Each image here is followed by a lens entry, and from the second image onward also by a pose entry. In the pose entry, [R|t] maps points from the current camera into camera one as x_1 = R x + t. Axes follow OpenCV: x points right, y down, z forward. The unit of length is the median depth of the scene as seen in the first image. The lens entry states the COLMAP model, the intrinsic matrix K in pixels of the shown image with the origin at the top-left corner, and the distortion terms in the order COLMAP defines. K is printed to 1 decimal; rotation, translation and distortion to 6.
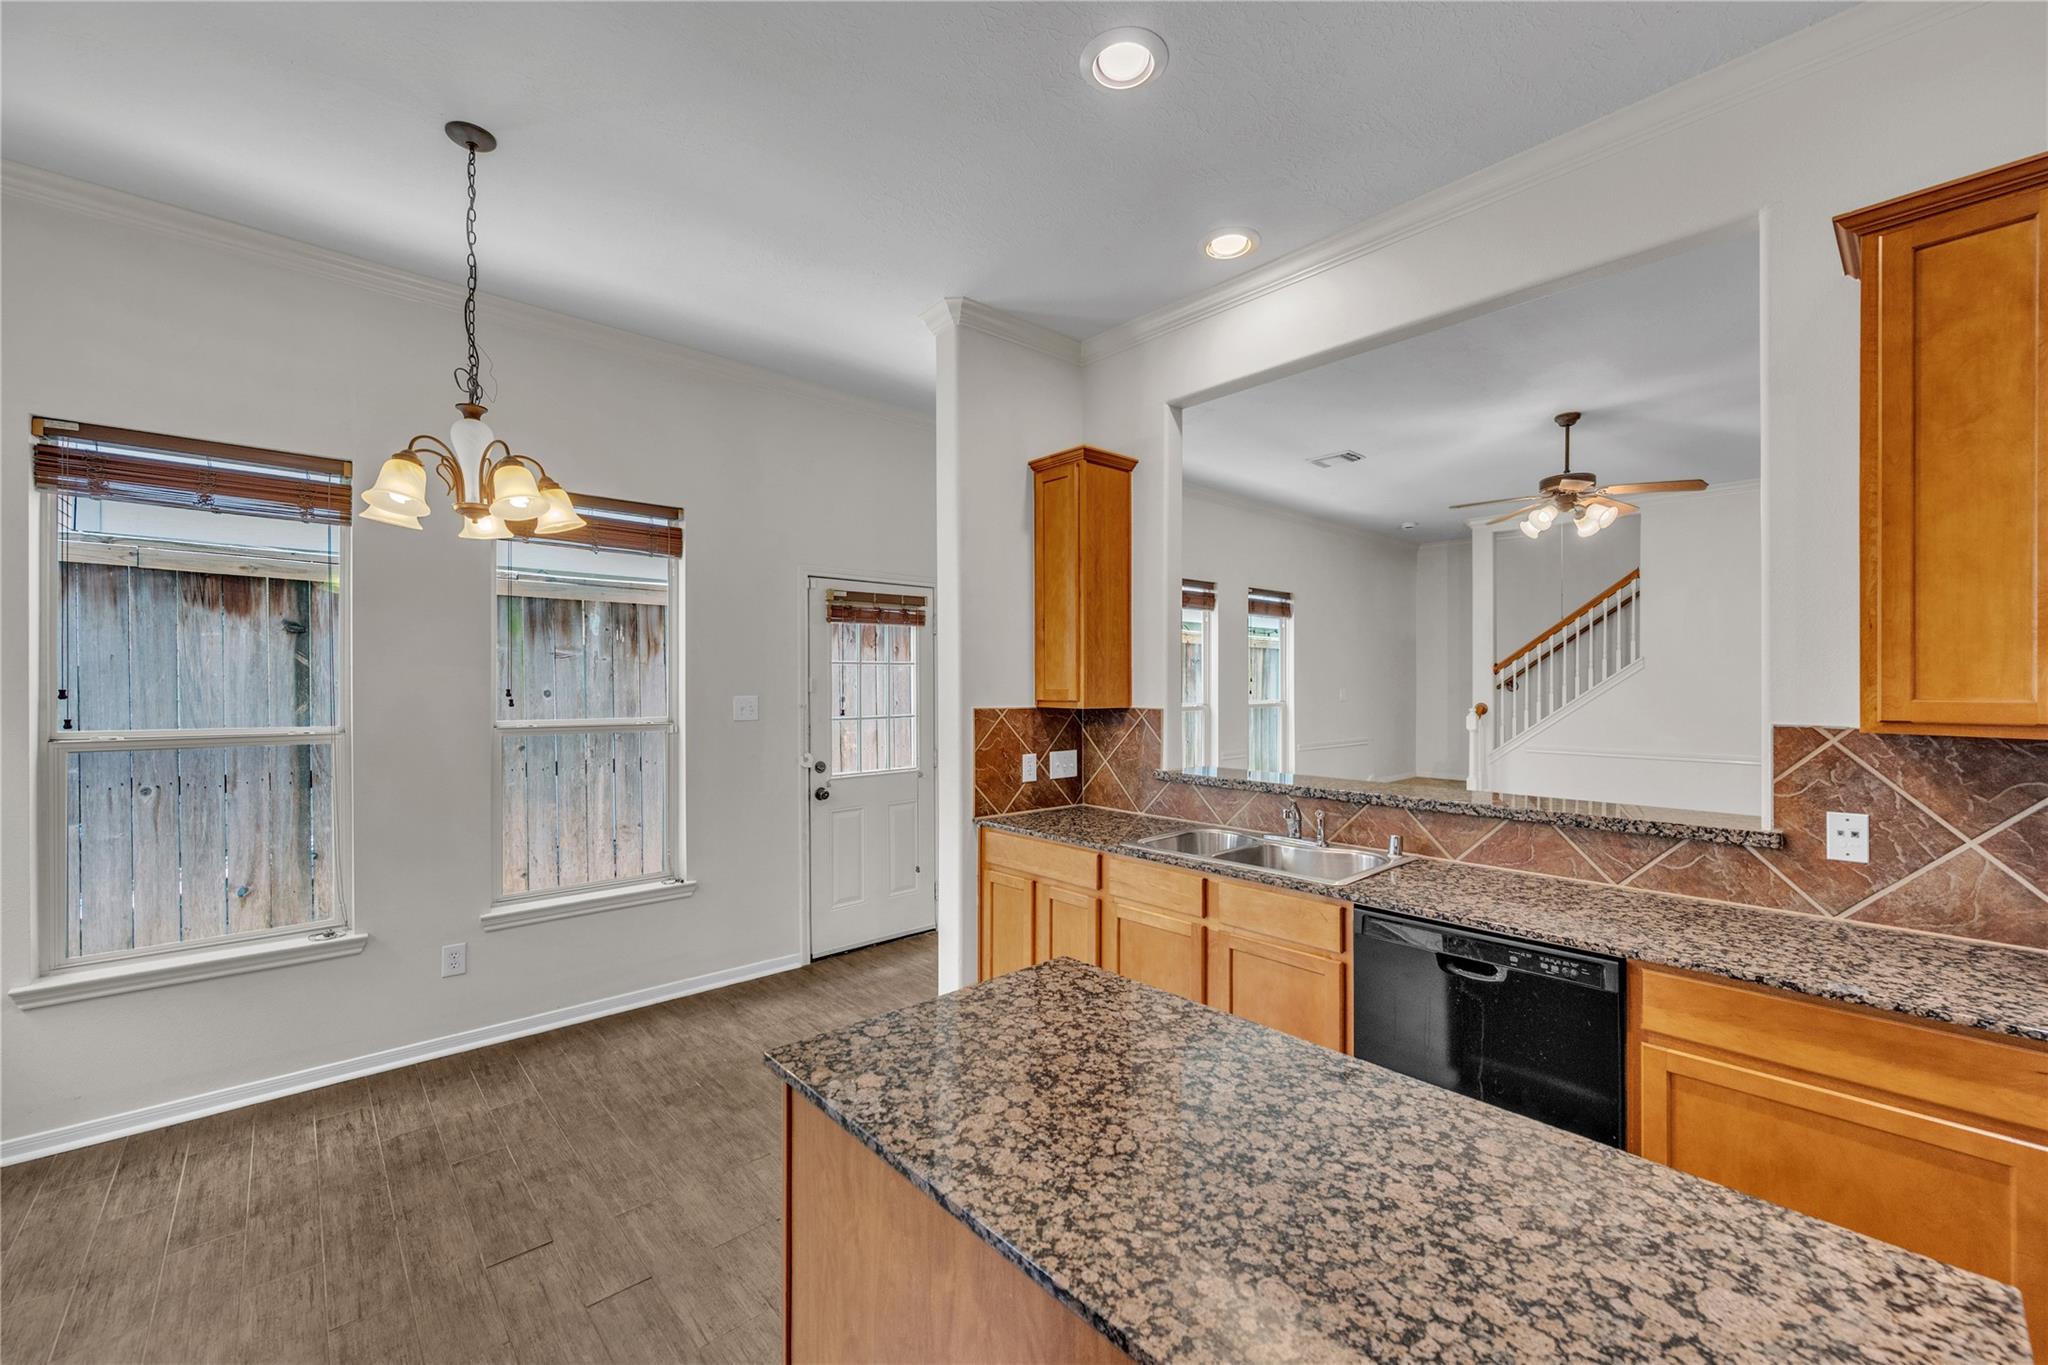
lens RADIAL K [[808.9, 0, 1024.9], [0, 808.9, 684.4], [0, 0, 1]] dist [-0.001162, -0.000176]
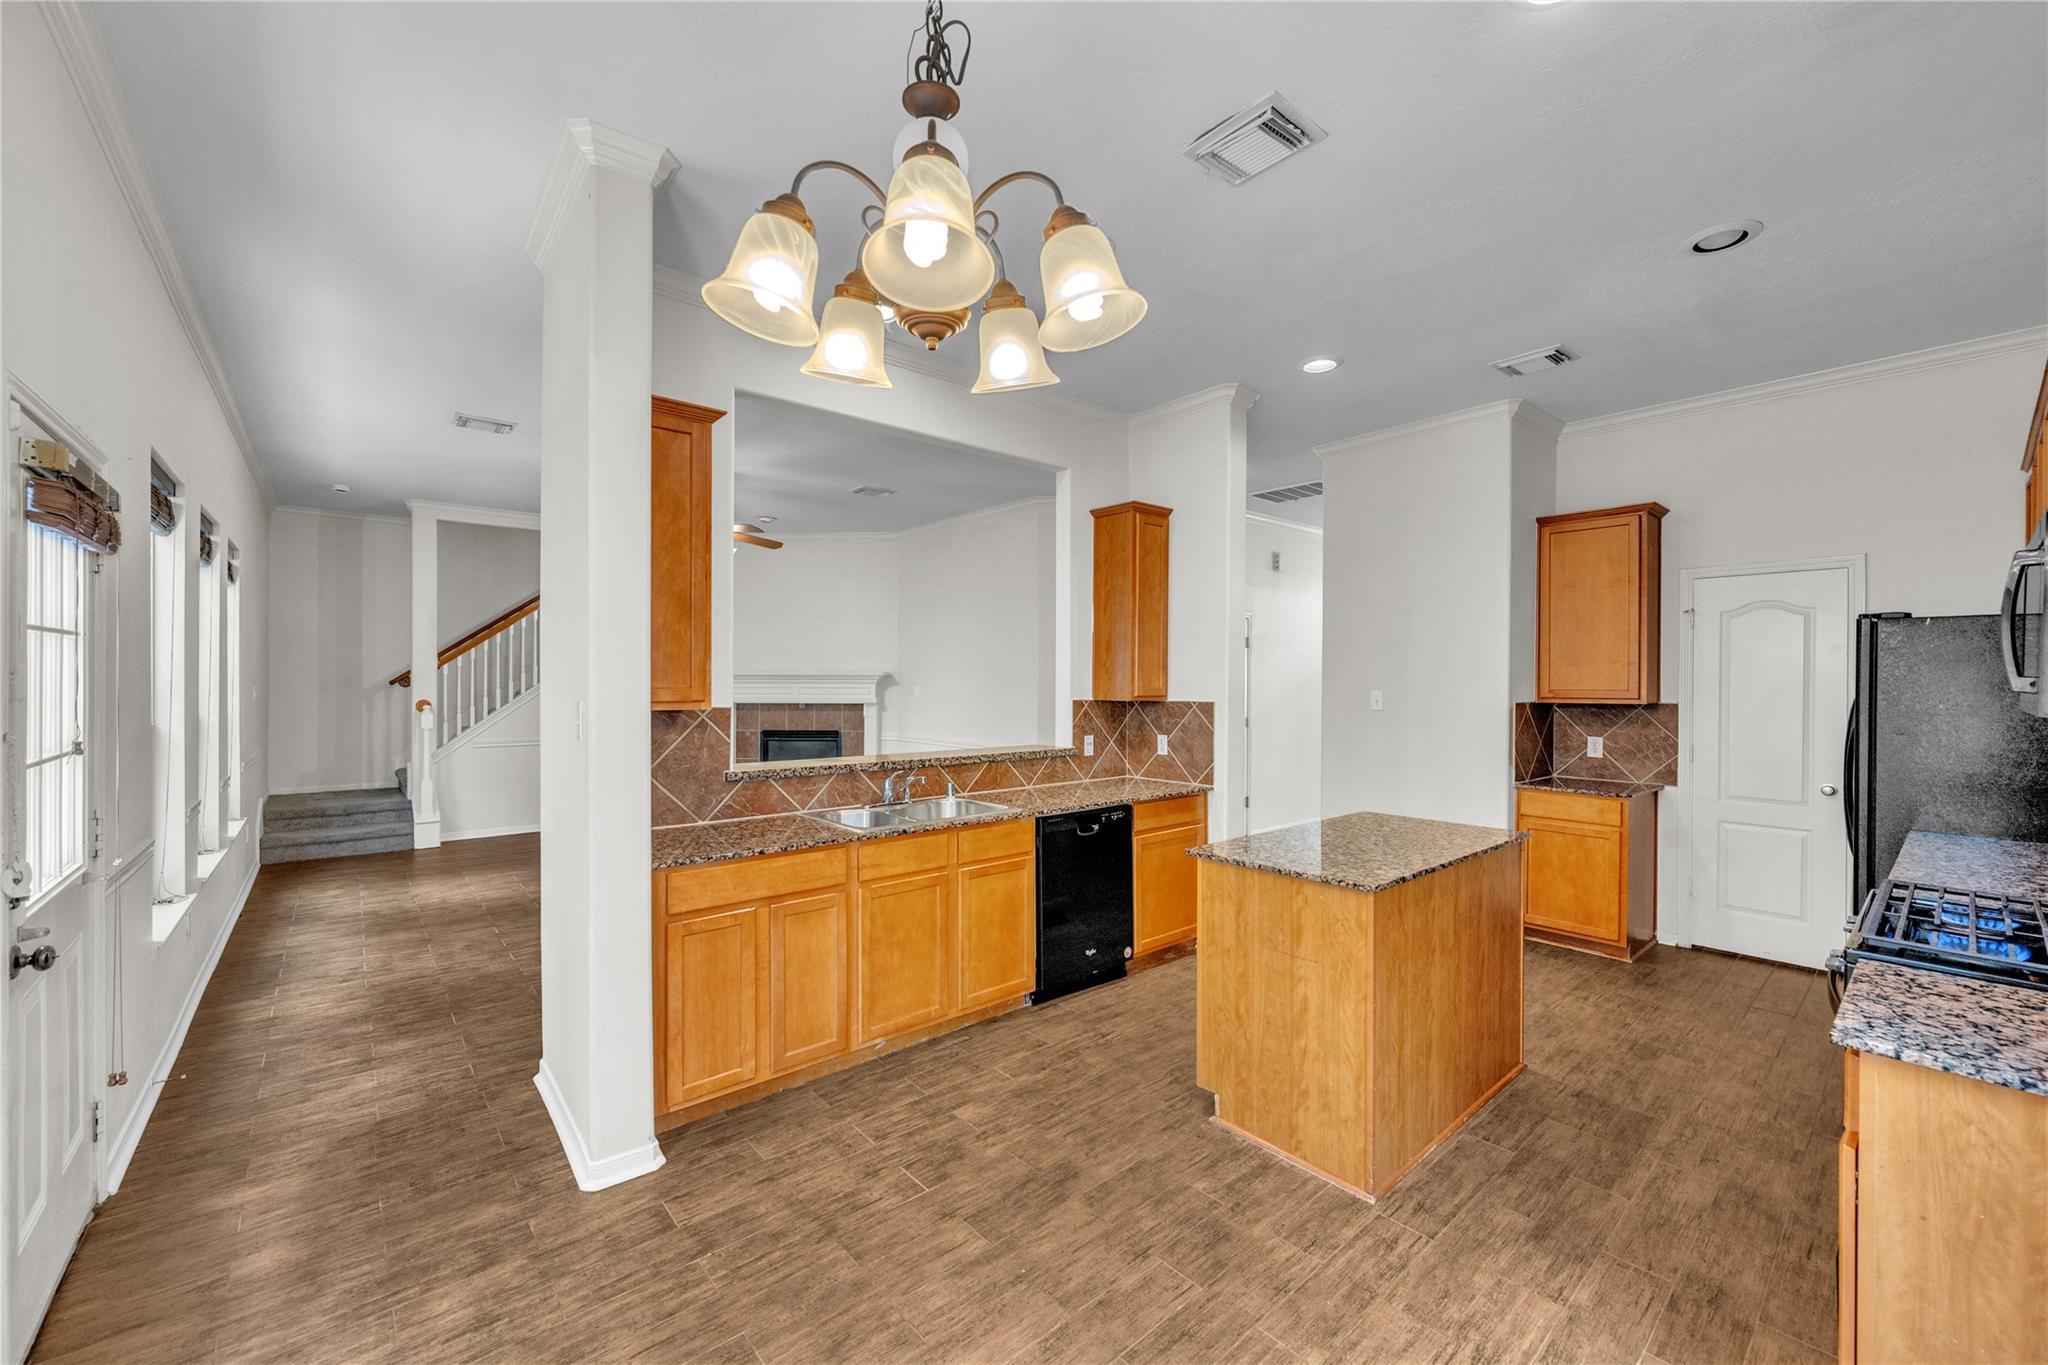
lens RADIAL K [[808.9, 0, 1030.9], [0, 808.9, 680.7], [0, 0, 1]] dist [-0.001162, -0.000176]
pose [[0.024987, 0.000400, 0.999688, -0.771197], [-0.002484, 0.999997, -0.000339, -0.001691], [-0.999685, -0.002475, 0.024988, 0.614229]]
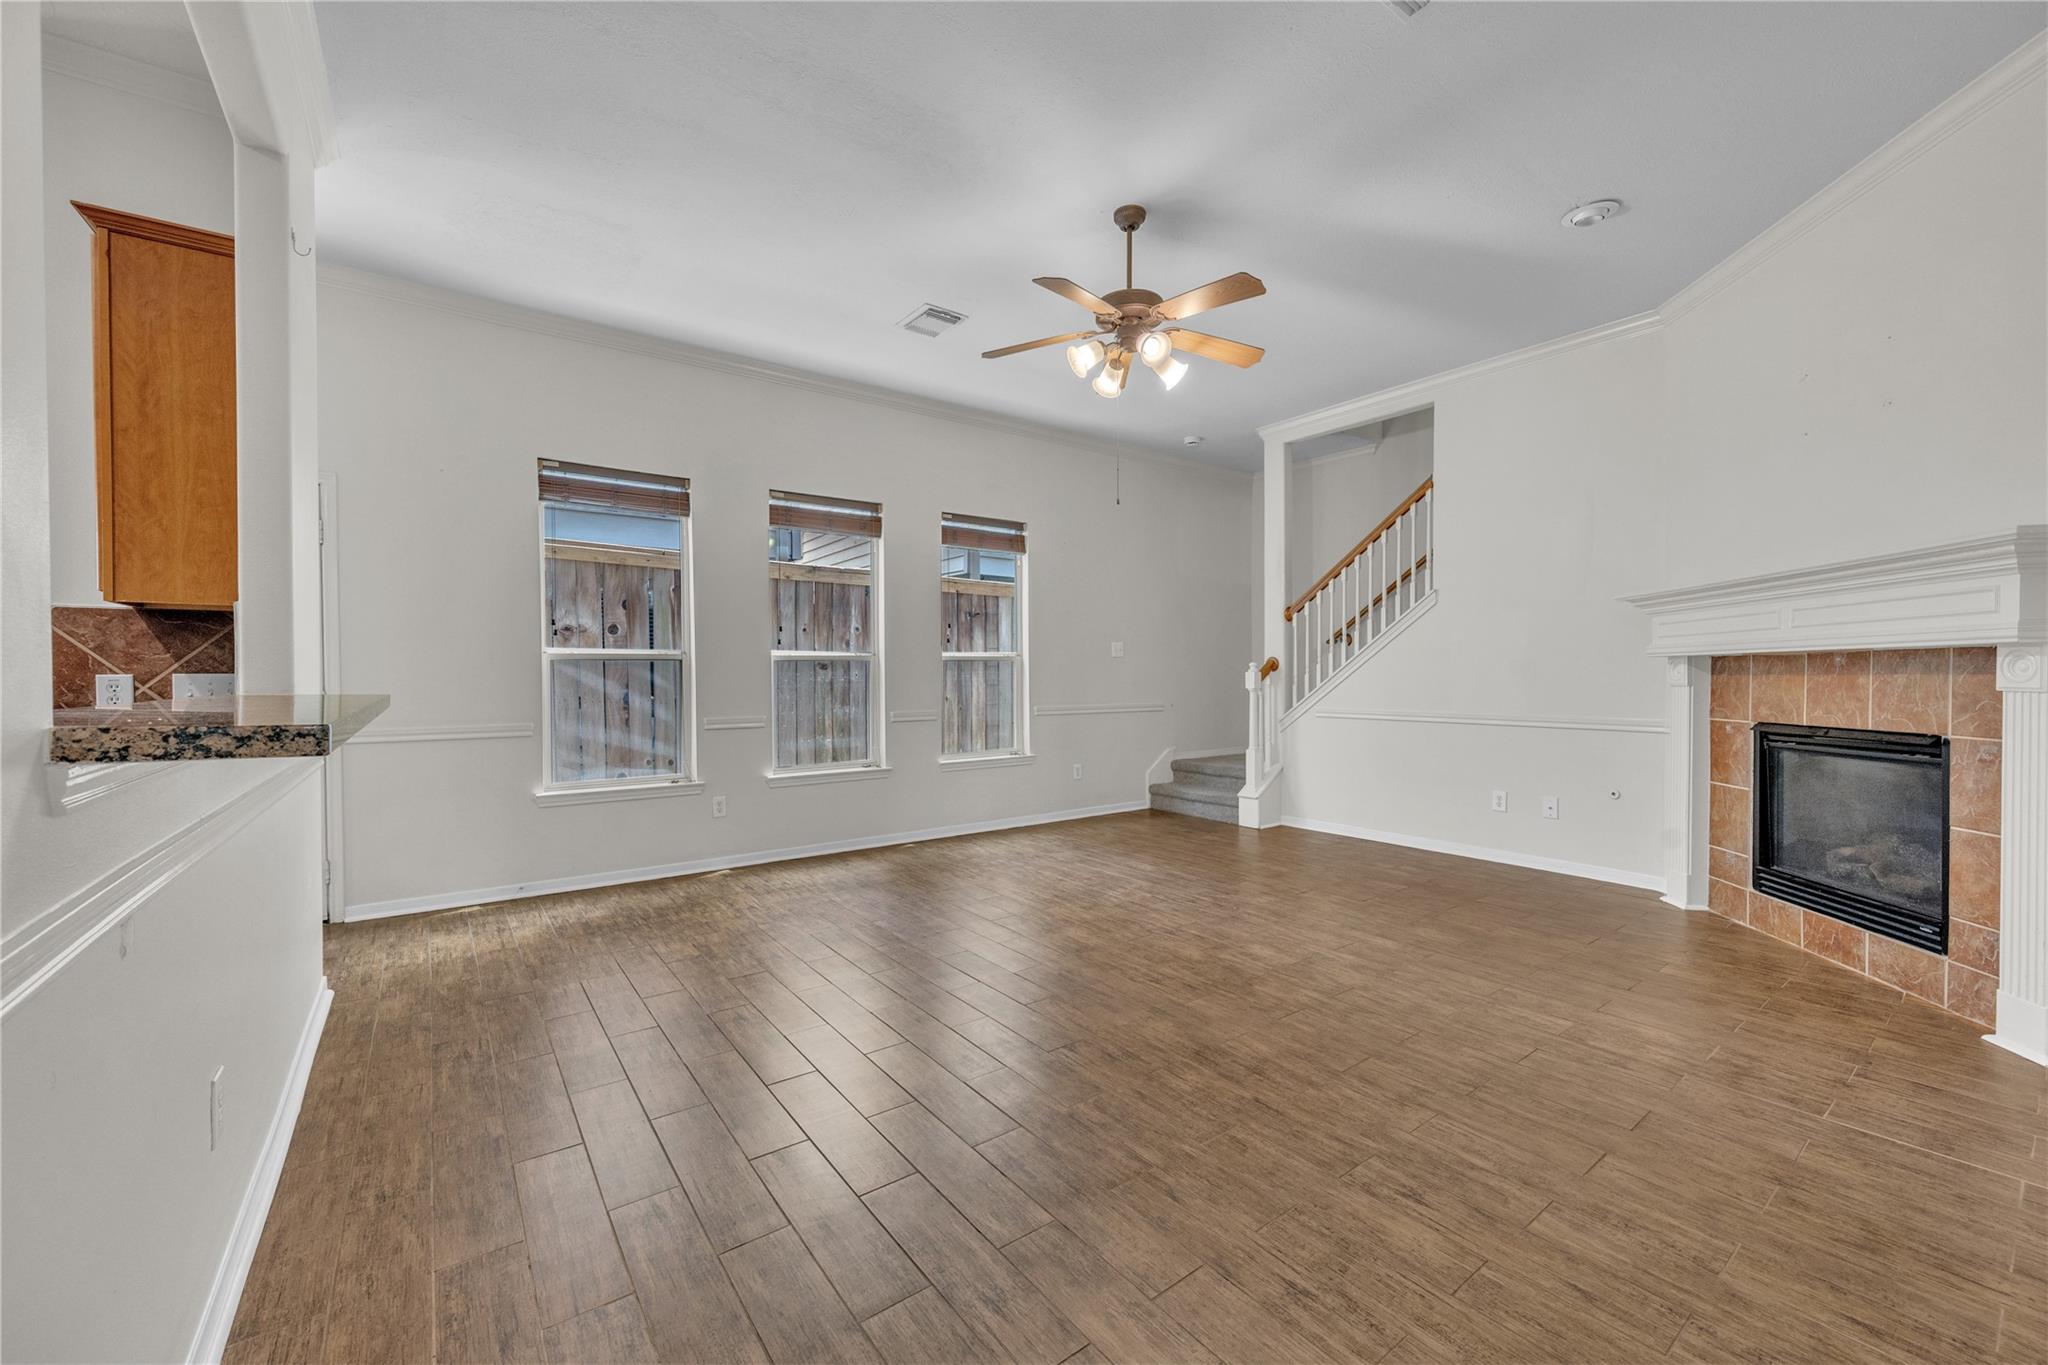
lens RADIAL K [[808.9, 0, 1025.0], [0, 808.9, 683.6], [0, 0, 1]] dist [-0.001162, -0.000176]
pose [[0.995699, -0.001628, -0.092630, 0.872767], [0.002437, 0.999960, 0.008620, 0.092502], [0.092613, -0.008809, 0.995663, 0.391859]]
